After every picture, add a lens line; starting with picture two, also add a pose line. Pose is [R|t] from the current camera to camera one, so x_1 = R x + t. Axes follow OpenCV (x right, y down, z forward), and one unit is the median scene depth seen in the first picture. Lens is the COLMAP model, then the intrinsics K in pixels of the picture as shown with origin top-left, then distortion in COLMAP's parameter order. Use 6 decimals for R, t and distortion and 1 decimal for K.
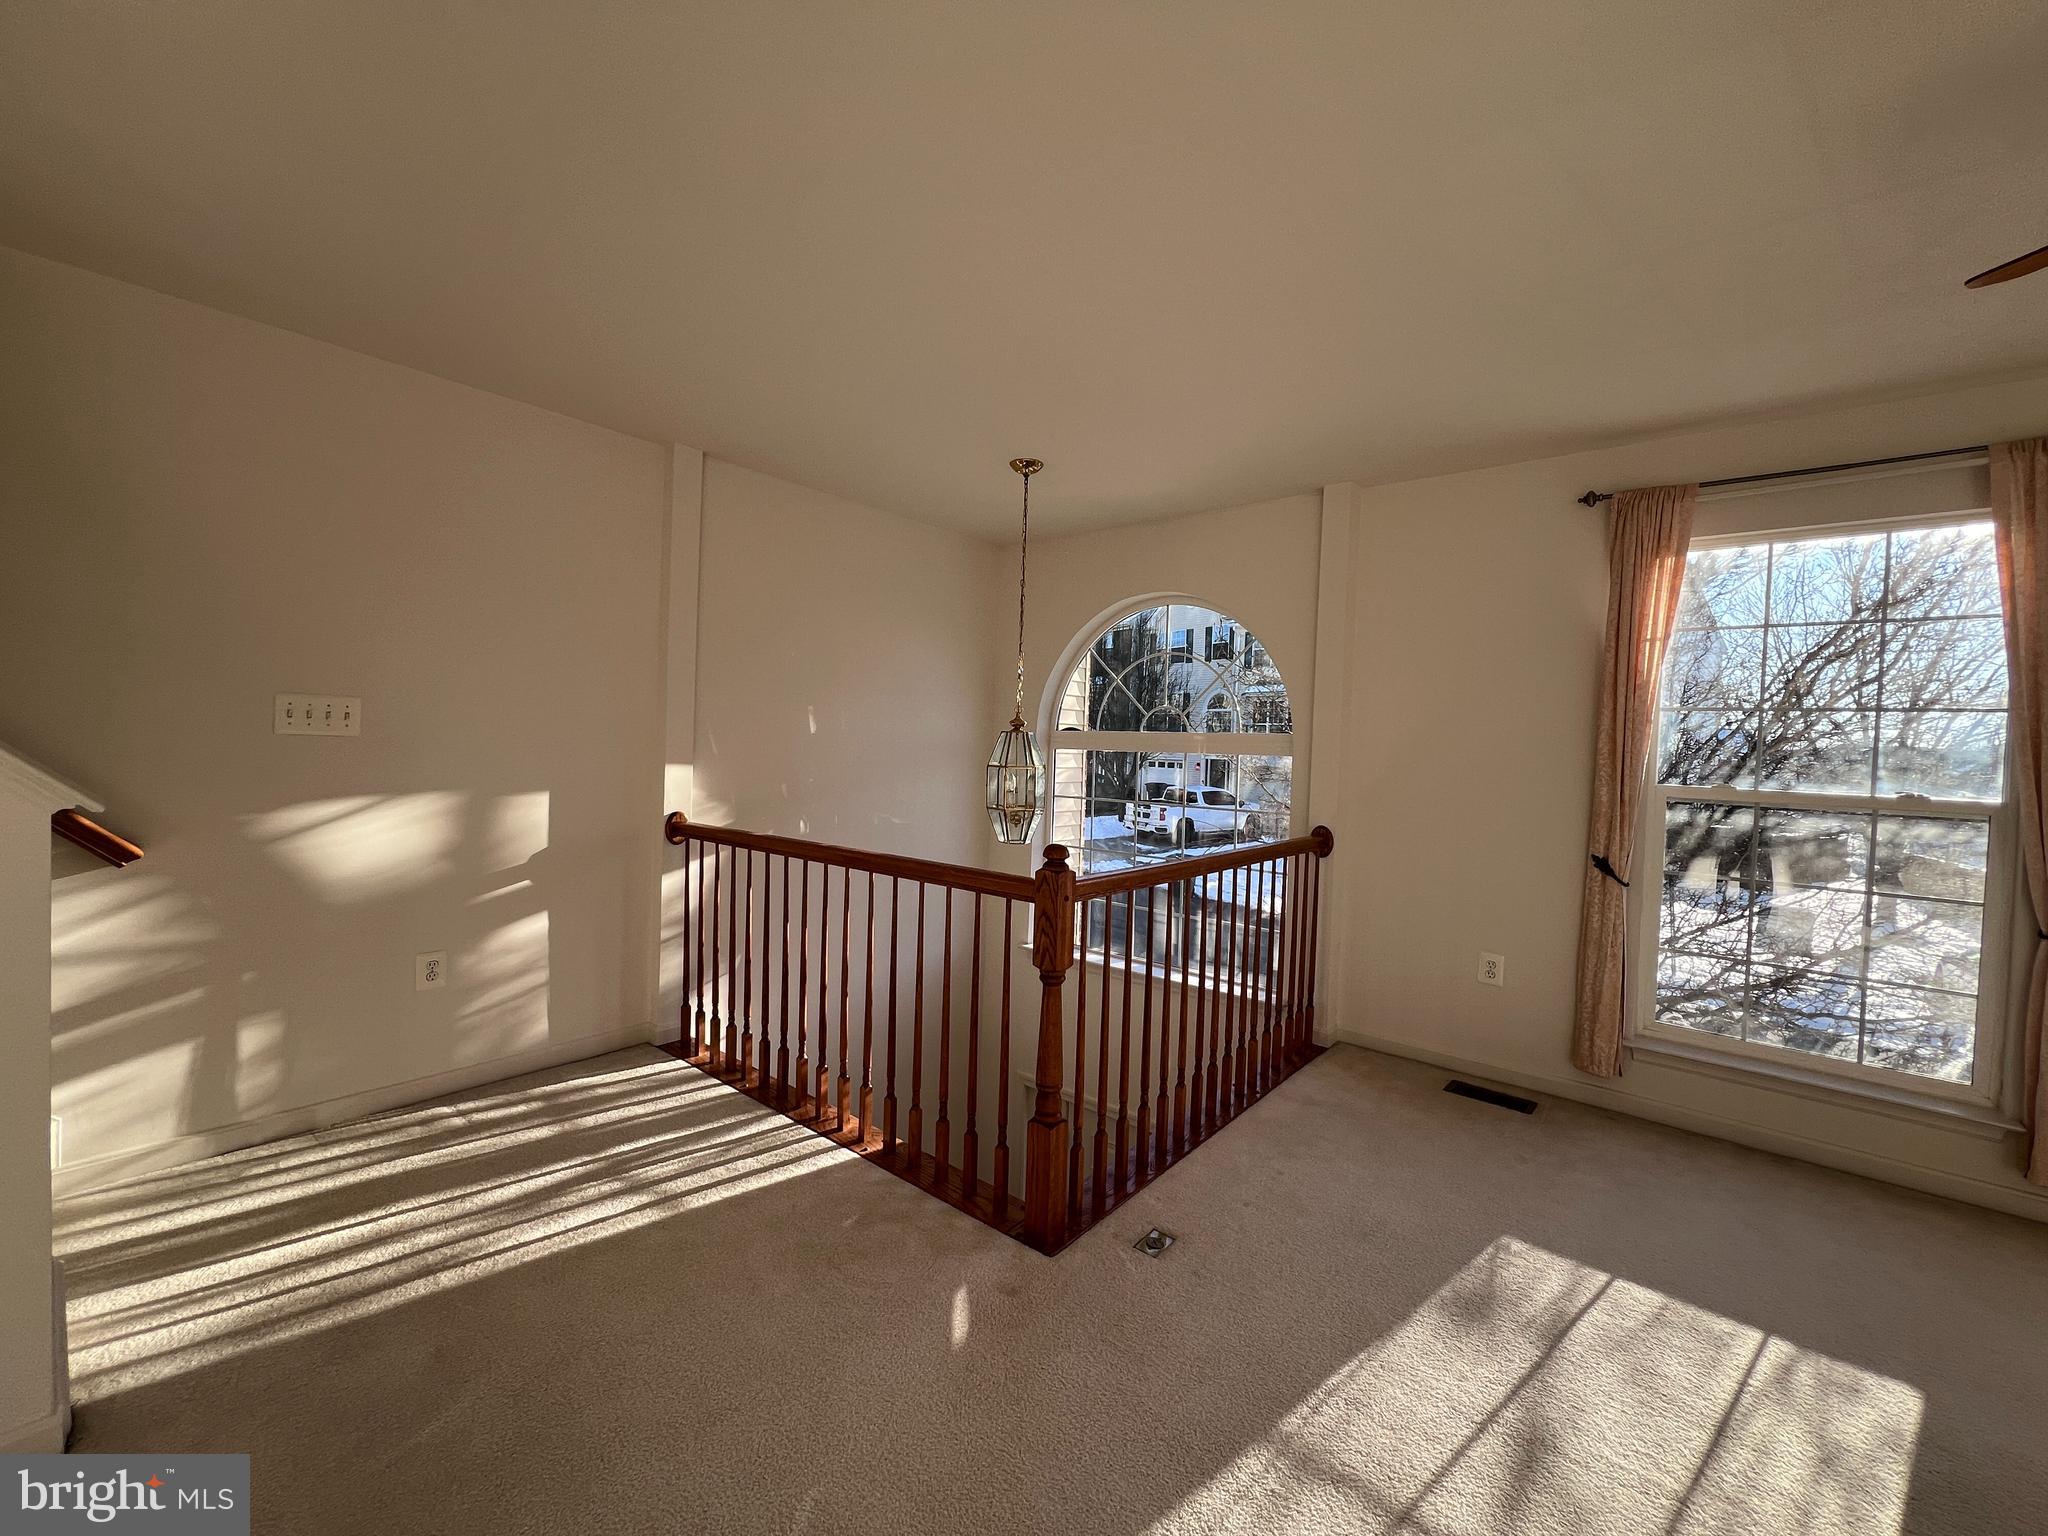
lens RADIAL K [[820.6, 0, 1018.9], [0, 820.6, 762.4], [0, 0, 1]] dist [-0.002072, 0.000234]
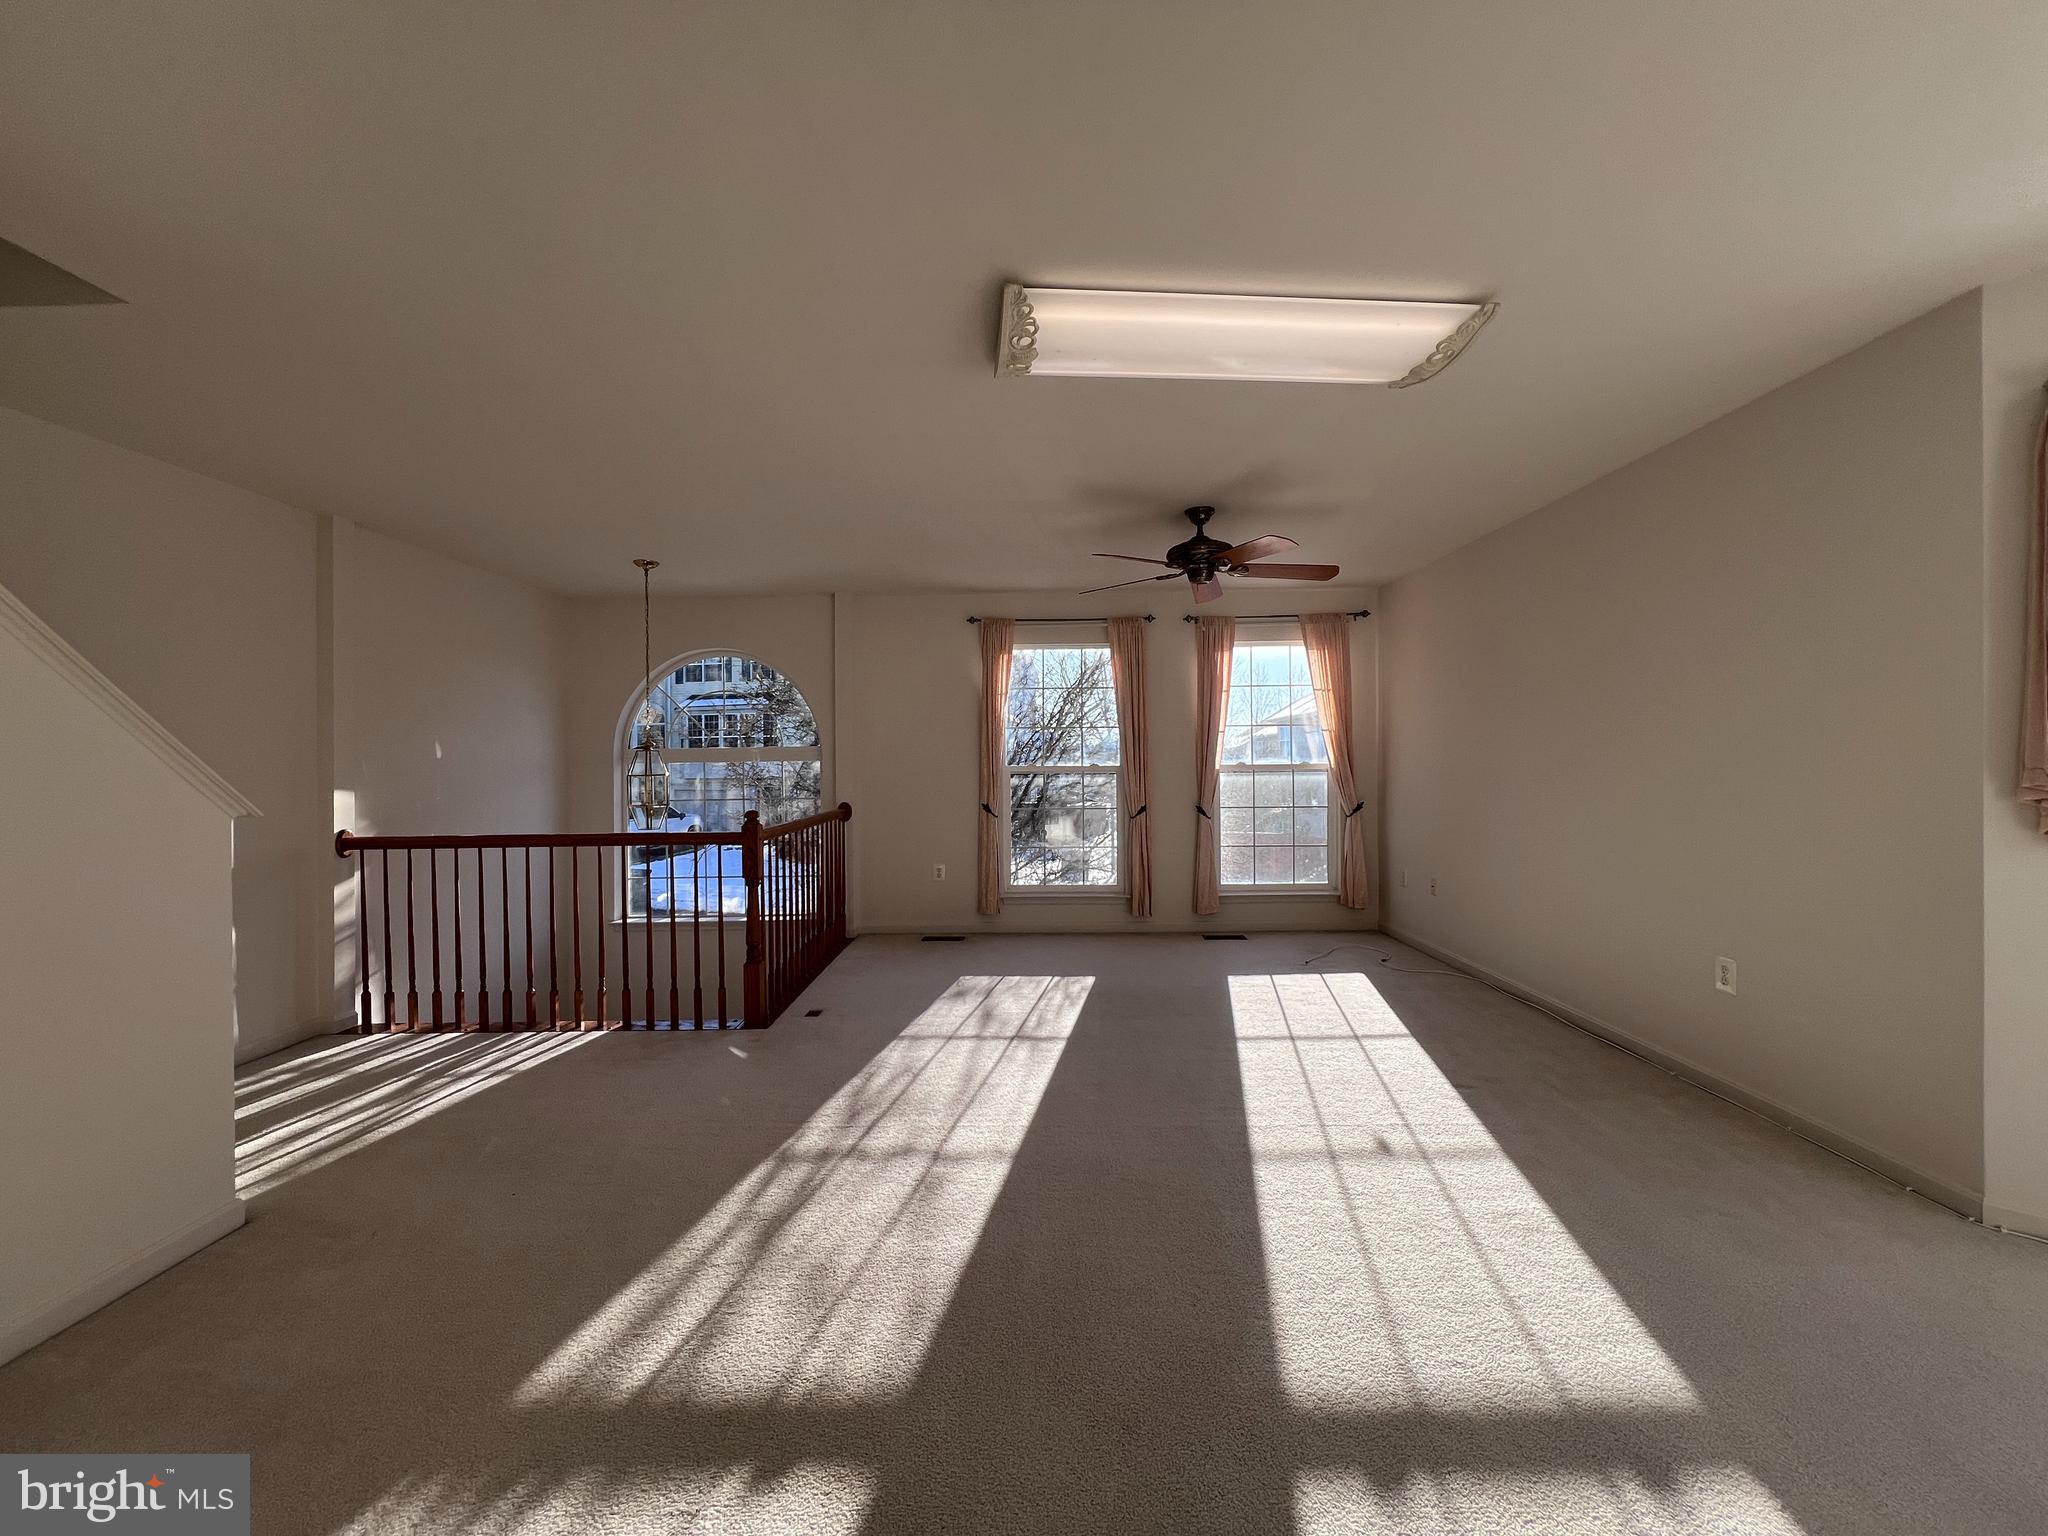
lens RADIAL K [[820.6, 0, 1026.1], [0, 820.6, 762.9], [0, 0, 1]] dist [-0.002072, 0.000234]
pose [[0.770233, -0.044741, 0.636192, -0.503330], [0.051798, 0.998629, 0.007519, 0.008867], [-0.635656, 0.027162, 0.771494, -0.631373]]
